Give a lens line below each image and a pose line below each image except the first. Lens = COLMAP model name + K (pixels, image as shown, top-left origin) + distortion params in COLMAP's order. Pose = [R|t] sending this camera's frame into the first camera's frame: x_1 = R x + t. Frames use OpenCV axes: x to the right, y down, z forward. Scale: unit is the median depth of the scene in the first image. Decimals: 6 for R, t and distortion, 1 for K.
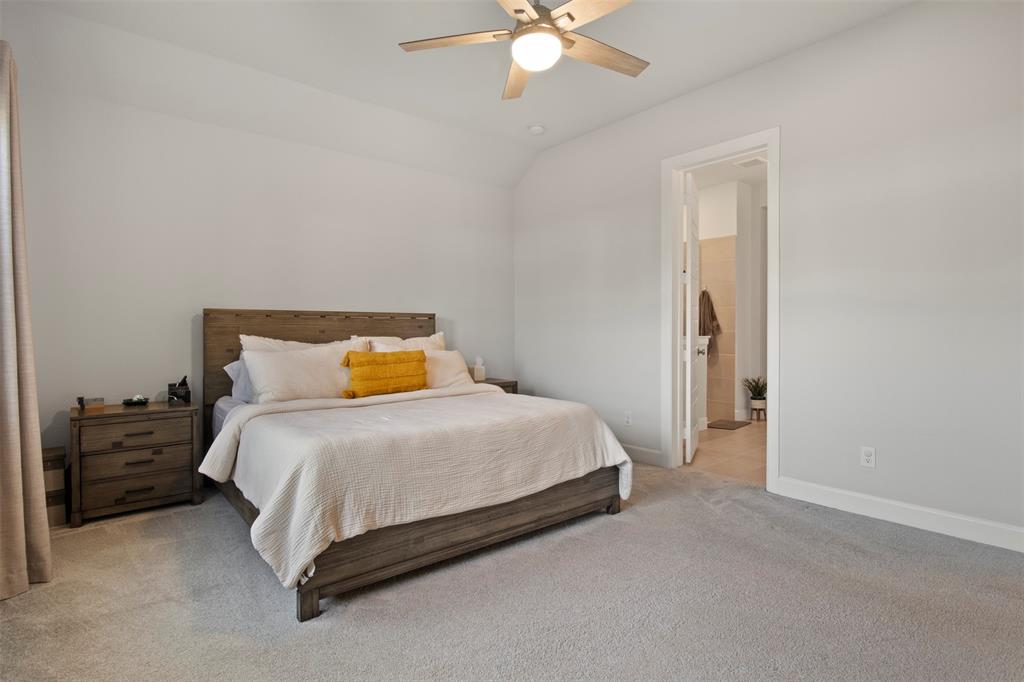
lens RADIAL K [[513.2, 0, 512.5], [0, 513.2, 327.9], [0, 0, 1]] dist [-0.008390, -0.000641]
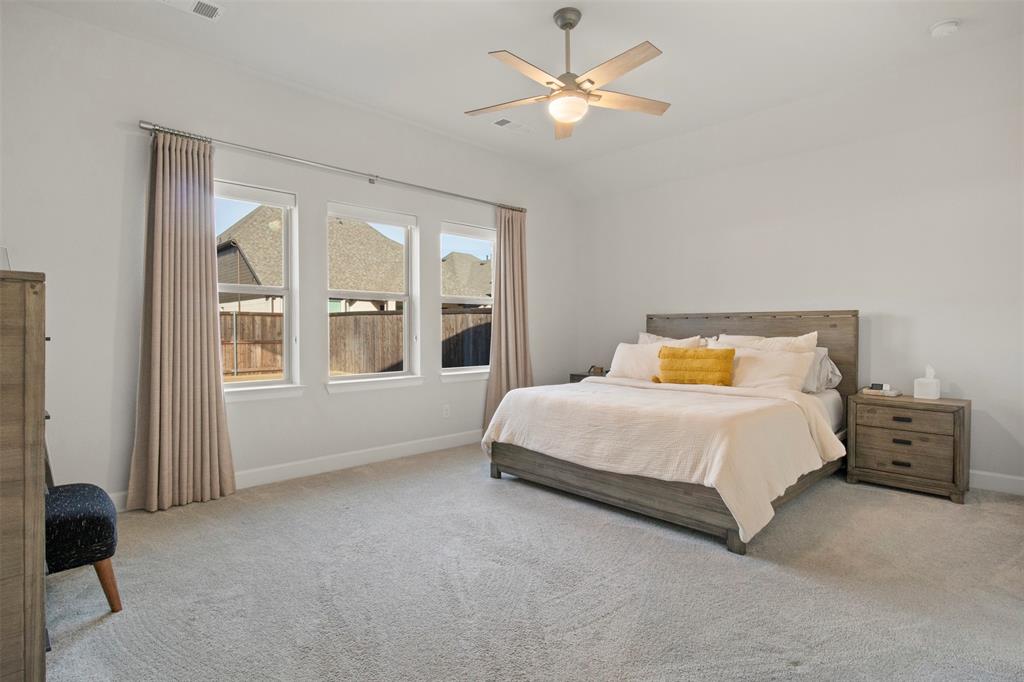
lens RADIAL K [[513.2, 0, 512.5], [0, 513.2, 327.9], [0, 0, 1]] dist [-0.008390, -0.000641]
pose [[0.090328, -0.001638, -0.995911, 1.071471], [0.002743, 0.999995, -0.001396, 0.002127], [0.995908, -0.002606, 0.090332, 0.620412]]
